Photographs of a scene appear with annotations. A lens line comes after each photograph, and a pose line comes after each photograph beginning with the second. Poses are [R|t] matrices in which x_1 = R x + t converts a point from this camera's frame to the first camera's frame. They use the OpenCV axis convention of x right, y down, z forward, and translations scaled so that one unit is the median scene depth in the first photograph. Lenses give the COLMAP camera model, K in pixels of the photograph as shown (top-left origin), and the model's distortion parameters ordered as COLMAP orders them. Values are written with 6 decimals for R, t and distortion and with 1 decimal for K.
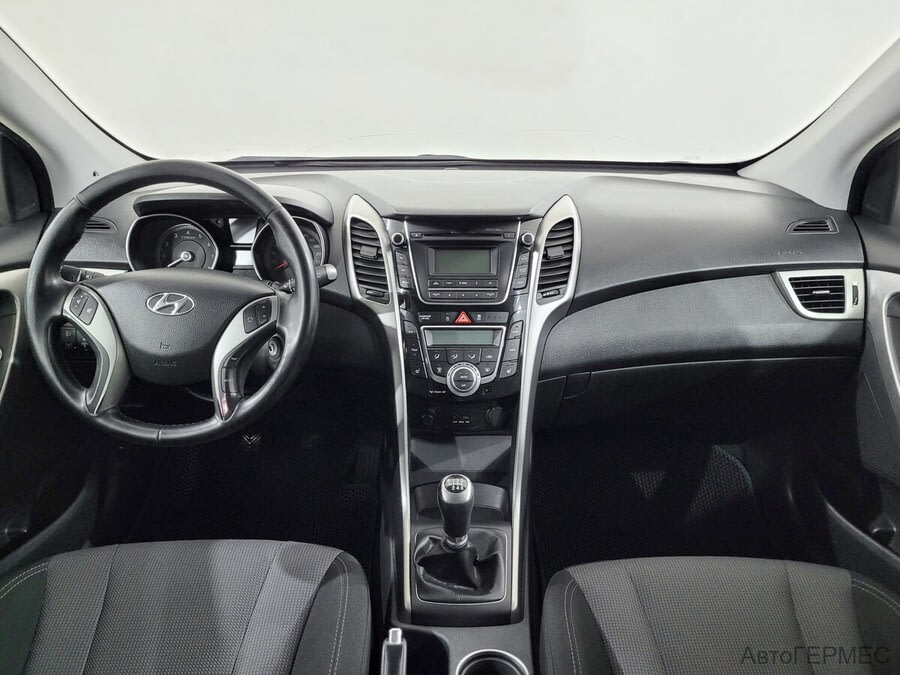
lens RADIAL K [[677.5, 0, 450.3], [0, 677.5, 338.4], [0, 0, 1]] dist [0.004645, -0.008402]
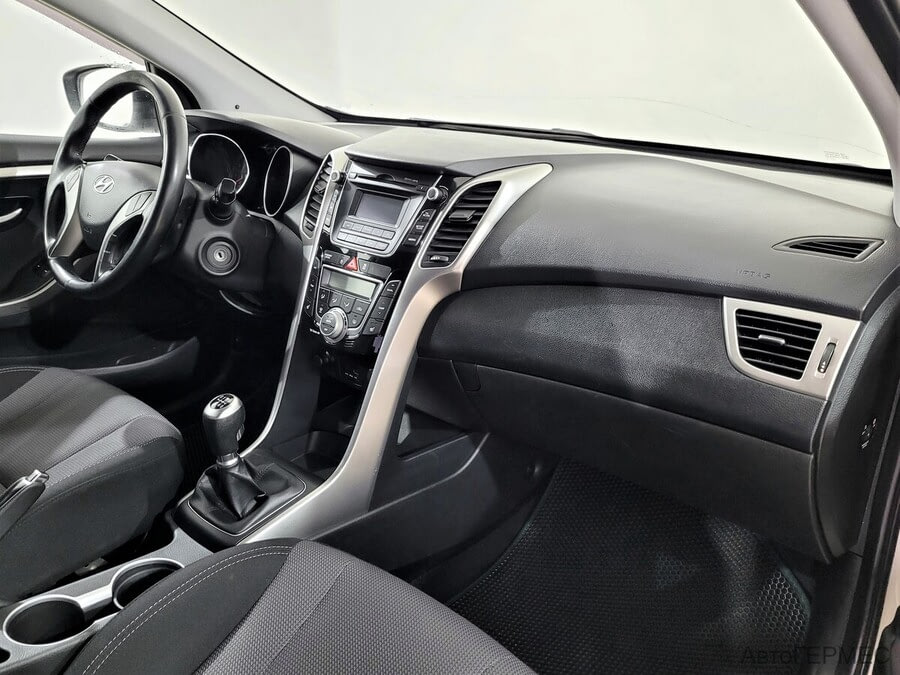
lens RADIAL K [[677.5, 0, 450.1], [0, 677.5, 336.3], [0, 0, 1]] dist [0.004645, -0.008402]
pose [[0.767497, 0.255423, -0.587968, 0.686402], [-0.276761, 0.959336, 0.055484, -0.022353], [0.578231, 0.120143, 0.806979, 0.308025]]
